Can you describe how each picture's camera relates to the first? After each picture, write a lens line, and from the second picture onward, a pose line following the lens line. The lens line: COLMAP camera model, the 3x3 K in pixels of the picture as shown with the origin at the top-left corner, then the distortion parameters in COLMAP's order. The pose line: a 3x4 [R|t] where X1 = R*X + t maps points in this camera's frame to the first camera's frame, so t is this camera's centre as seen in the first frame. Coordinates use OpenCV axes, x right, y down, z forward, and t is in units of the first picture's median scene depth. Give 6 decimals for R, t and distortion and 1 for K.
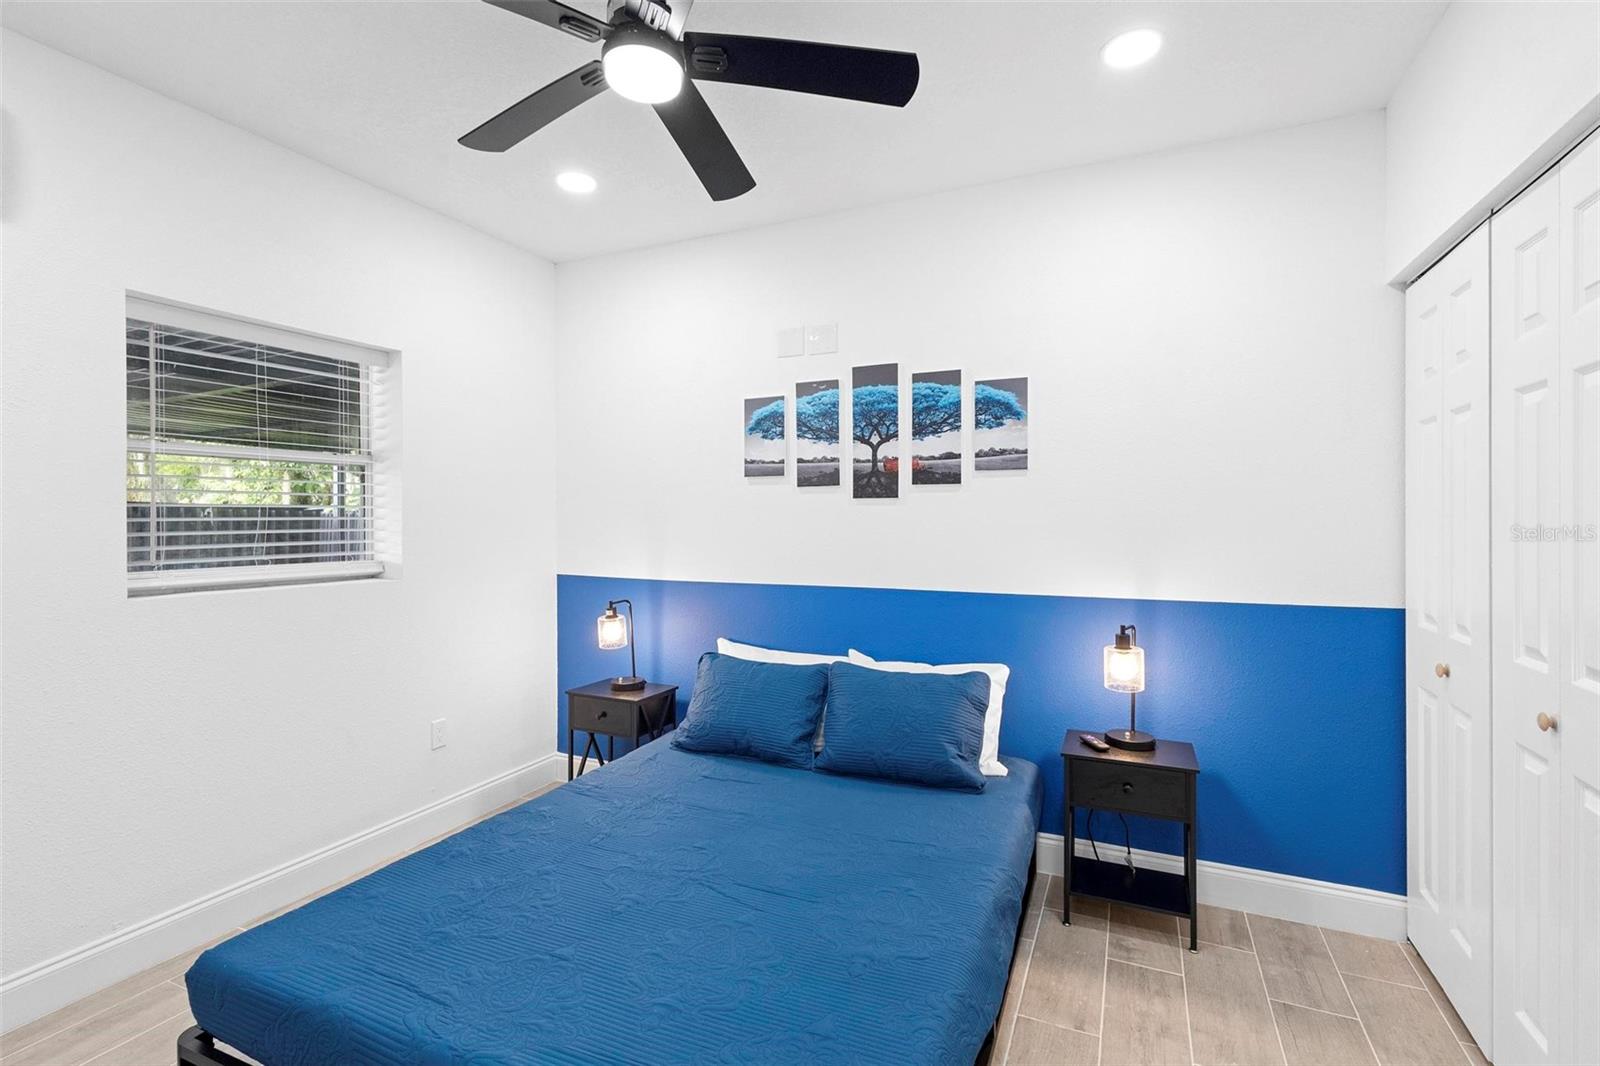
lens RADIAL K [[740.5, 0, 802.2], [0, 740.5, 514.1], [0, 0, 1]] dist [0.002138, 0.000019]
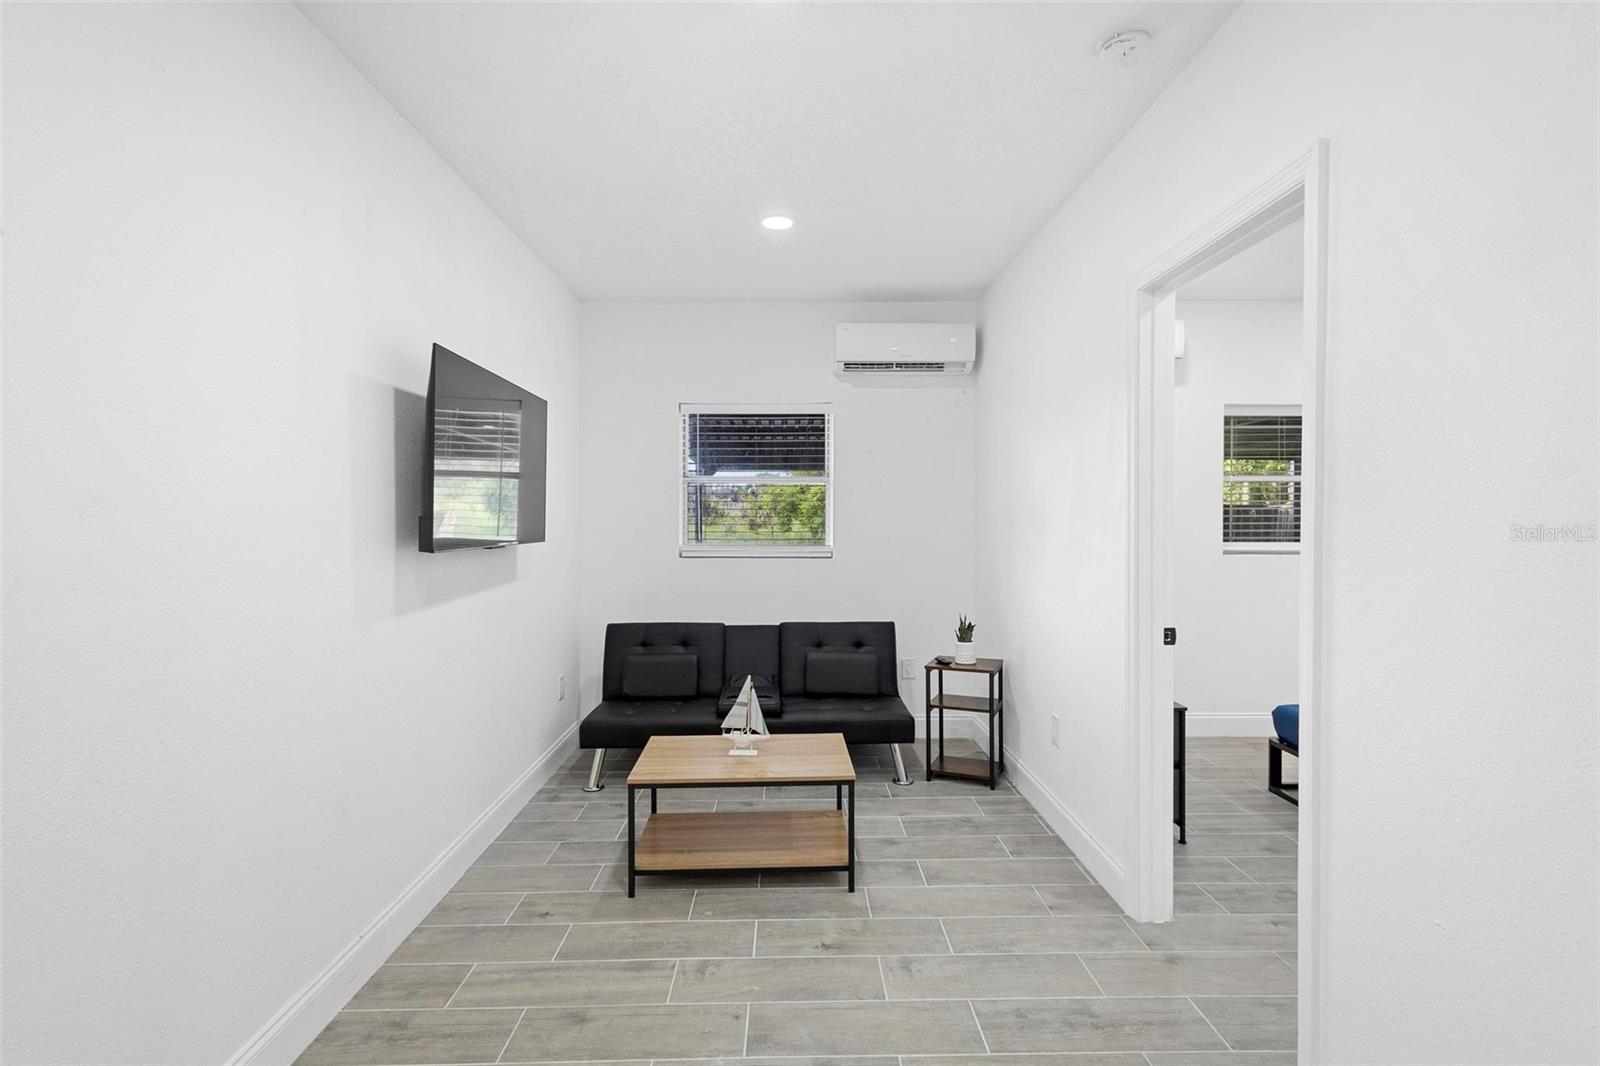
lens RADIAL K [[735.3, 0, 798.8], [0, 735.3, 526.7], [0, 0, 1]] dist [0.014267, -0.004734]
pose [[0.430288, 0.019318, -0.902485, 0.297093], [0.001585, 0.999753, 0.022156, -0.007255], [0.902690, -0.010964, 0.430151, -0.647630]]
